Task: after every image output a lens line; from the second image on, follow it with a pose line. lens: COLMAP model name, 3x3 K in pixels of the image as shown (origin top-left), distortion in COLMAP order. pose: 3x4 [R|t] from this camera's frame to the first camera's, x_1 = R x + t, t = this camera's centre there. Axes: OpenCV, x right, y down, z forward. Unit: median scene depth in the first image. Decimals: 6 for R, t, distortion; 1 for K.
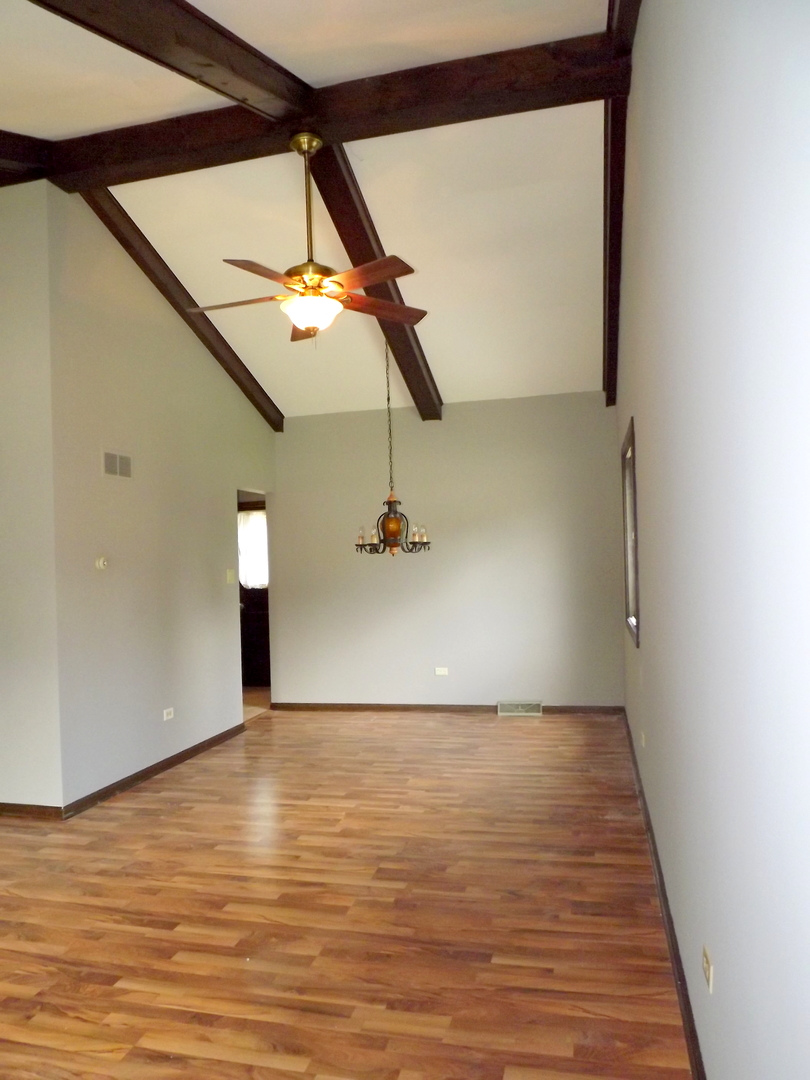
lens RADIAL K [[787.4, 0, 405.0], [0, 787.4, 540.0], [0, 0, 1]] dist [-0.046961, 0.002396]
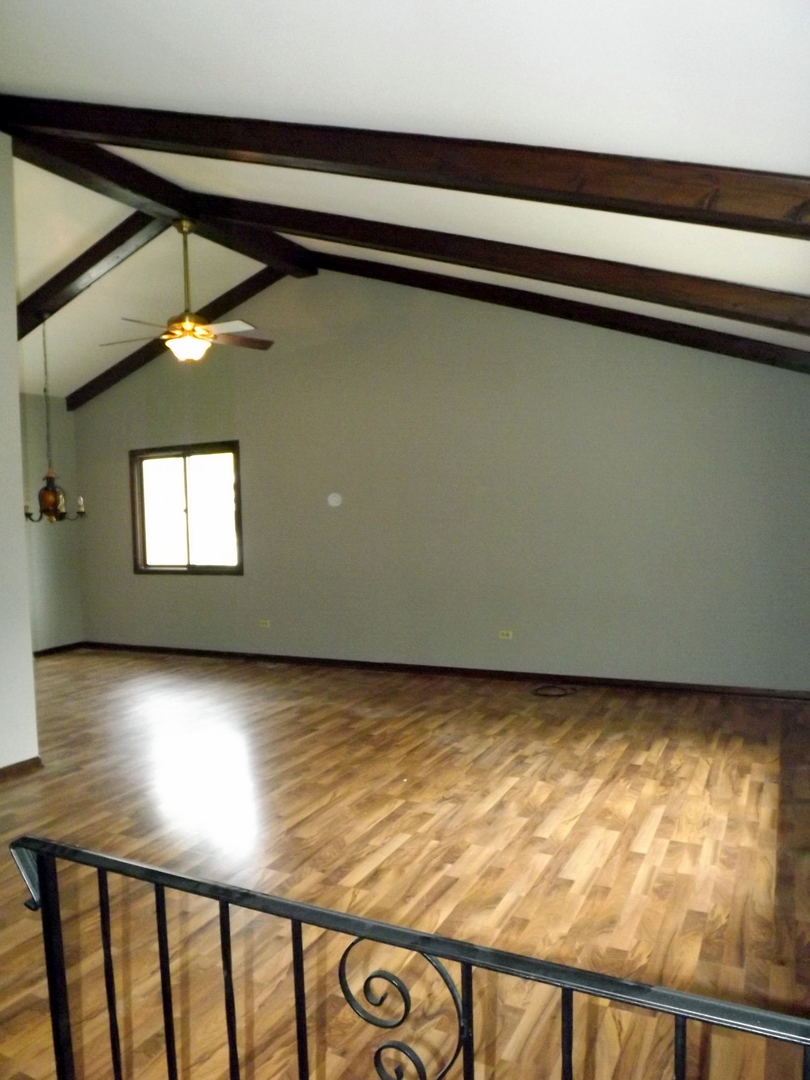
lens RADIAL K [[787.4, 0, 405.0], [0, 787.4, 540.0], [0, 0, 1]] dist [-0.046961, 0.002396]
pose [[0.196956, -0.000788, 0.980412, -1.197803], [-0.007627, 0.999968, 0.002336, 0.043365], [-0.980383, -0.007937, 0.196943, 0.281849]]
